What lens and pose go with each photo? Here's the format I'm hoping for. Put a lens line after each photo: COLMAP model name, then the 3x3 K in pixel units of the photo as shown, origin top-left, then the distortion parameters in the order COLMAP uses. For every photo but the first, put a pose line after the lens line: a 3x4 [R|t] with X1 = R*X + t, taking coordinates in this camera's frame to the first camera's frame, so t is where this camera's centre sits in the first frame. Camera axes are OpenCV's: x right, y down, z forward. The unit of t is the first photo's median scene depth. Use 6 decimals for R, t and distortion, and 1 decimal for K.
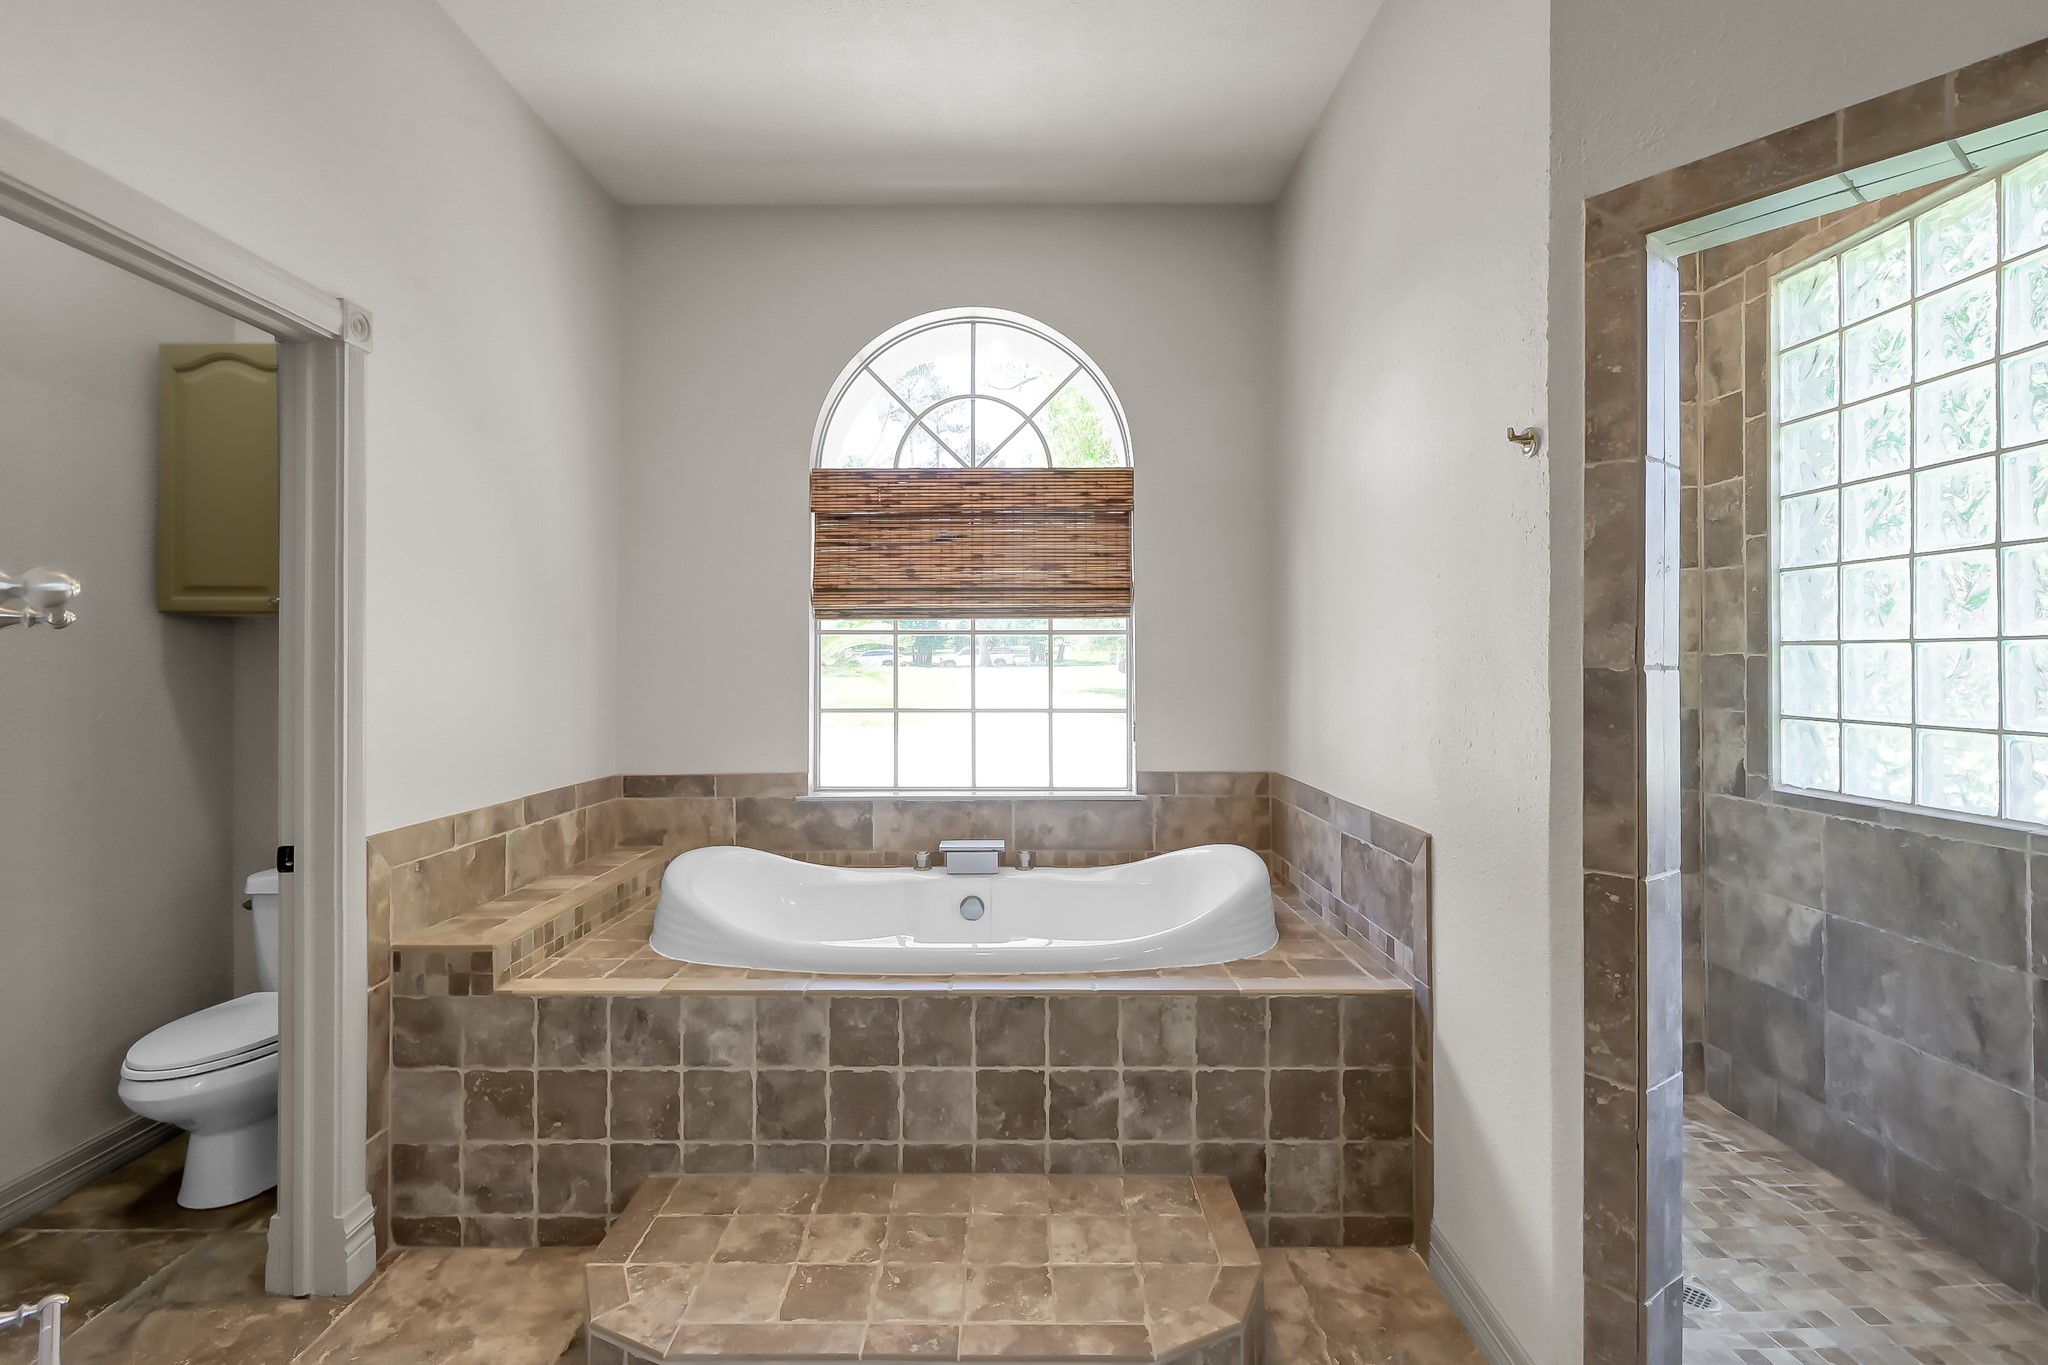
lens RADIAL K [[936.6, 0, 1023.1], [0, 936.6, 663.4], [0, 0, 1]] dist [-0.000931, -0.000478]
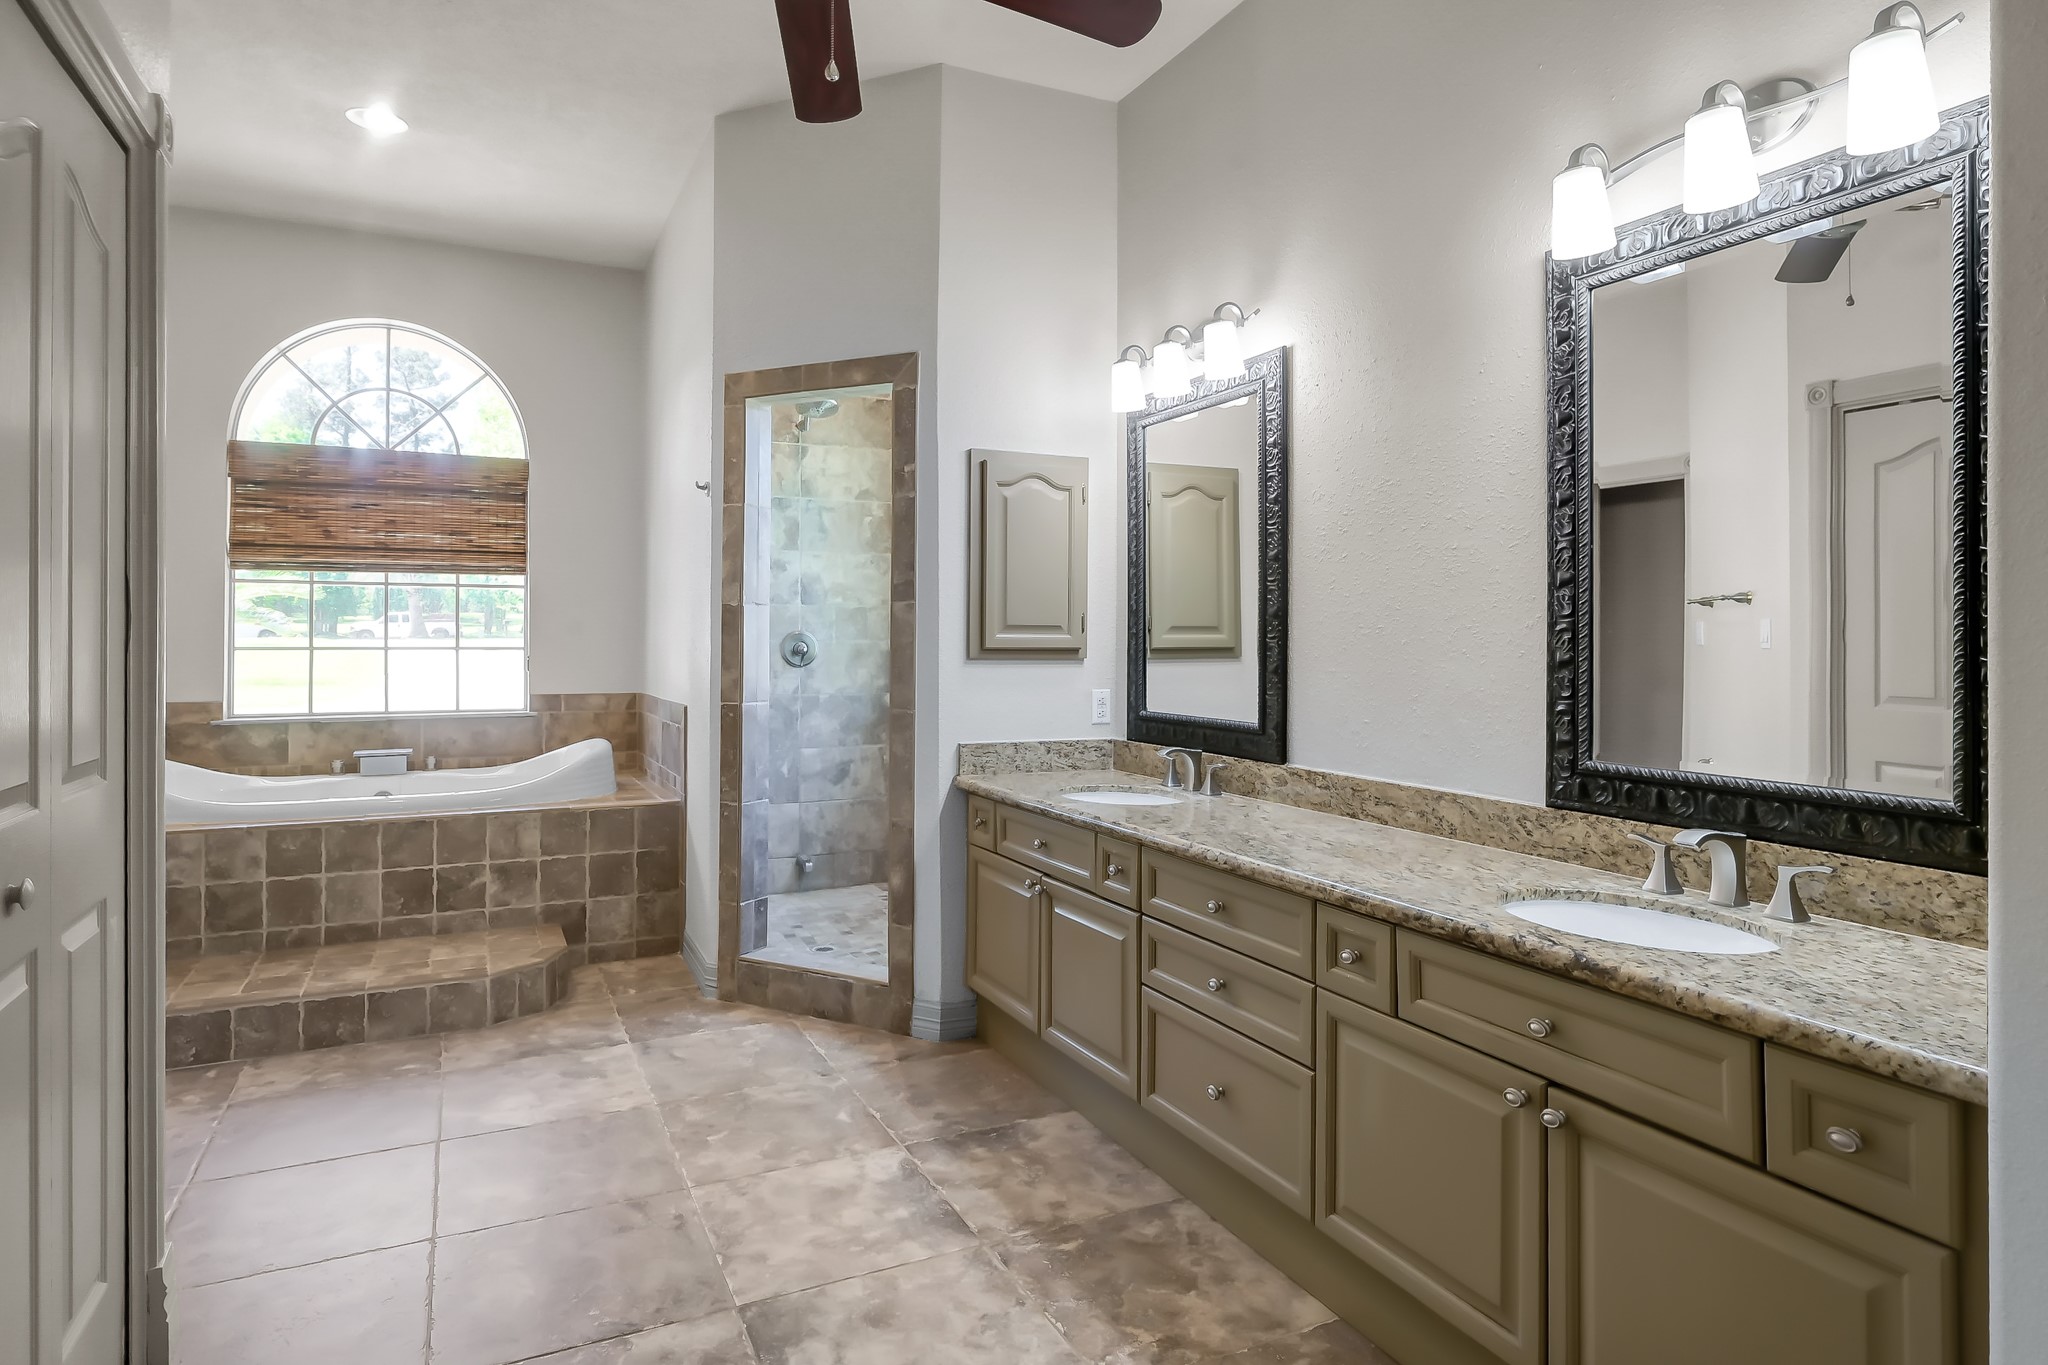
lens RADIAL K [[1138.1, 0, 1024.2], [0, 1138.1, 632.2], [0, 0, 1]] dist [0.001858, -0.002496]
pose [[0.902080, 0.006521, 0.431519, 0.060849], [-0.003843, 0.999968, -0.007078, 0.039953], [-0.431552, 0.004726, 0.902076, -0.749908]]
